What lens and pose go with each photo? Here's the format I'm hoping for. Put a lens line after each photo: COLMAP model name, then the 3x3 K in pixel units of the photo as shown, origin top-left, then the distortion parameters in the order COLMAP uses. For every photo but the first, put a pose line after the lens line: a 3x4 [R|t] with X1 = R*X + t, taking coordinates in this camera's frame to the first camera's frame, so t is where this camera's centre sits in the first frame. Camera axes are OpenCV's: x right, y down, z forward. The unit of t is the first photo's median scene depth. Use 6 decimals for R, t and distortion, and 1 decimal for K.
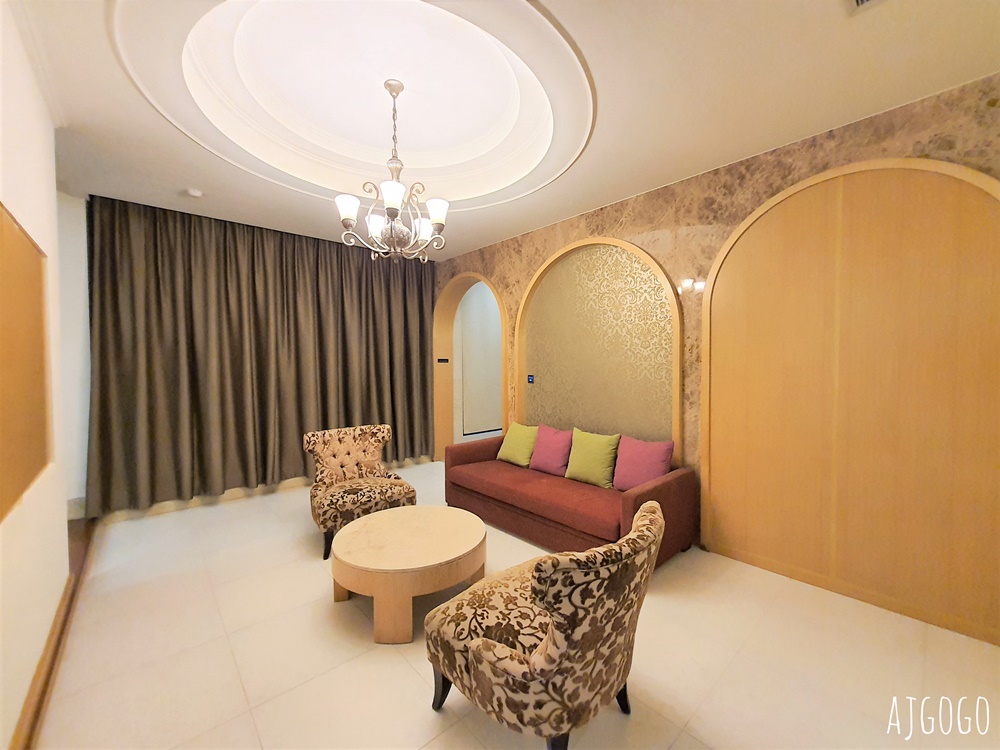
lens RADIAL K [[394.3, 0, 497.8], [0, 394.3, 364.6], [0, 0, 1]] dist [0.003771, -0.000706]
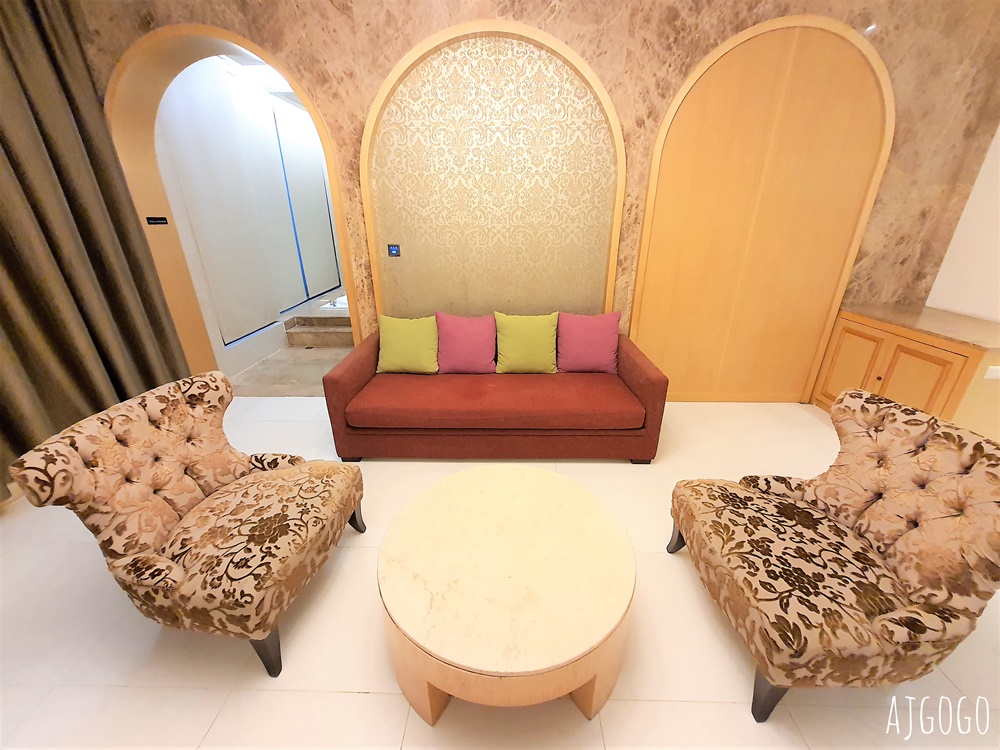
lens RADIAL K [[394.3, 0, 500.1], [0, 394.3, 368.1], [0, 0, 1]] dist [0.003771, -0.000706]
pose [[0.688949, -0.261811, 0.675873, -0.393284], [0.004610, 0.934047, 0.357120, -0.020312], [-0.724795, -0.242922, 0.644718, 0.482904]]
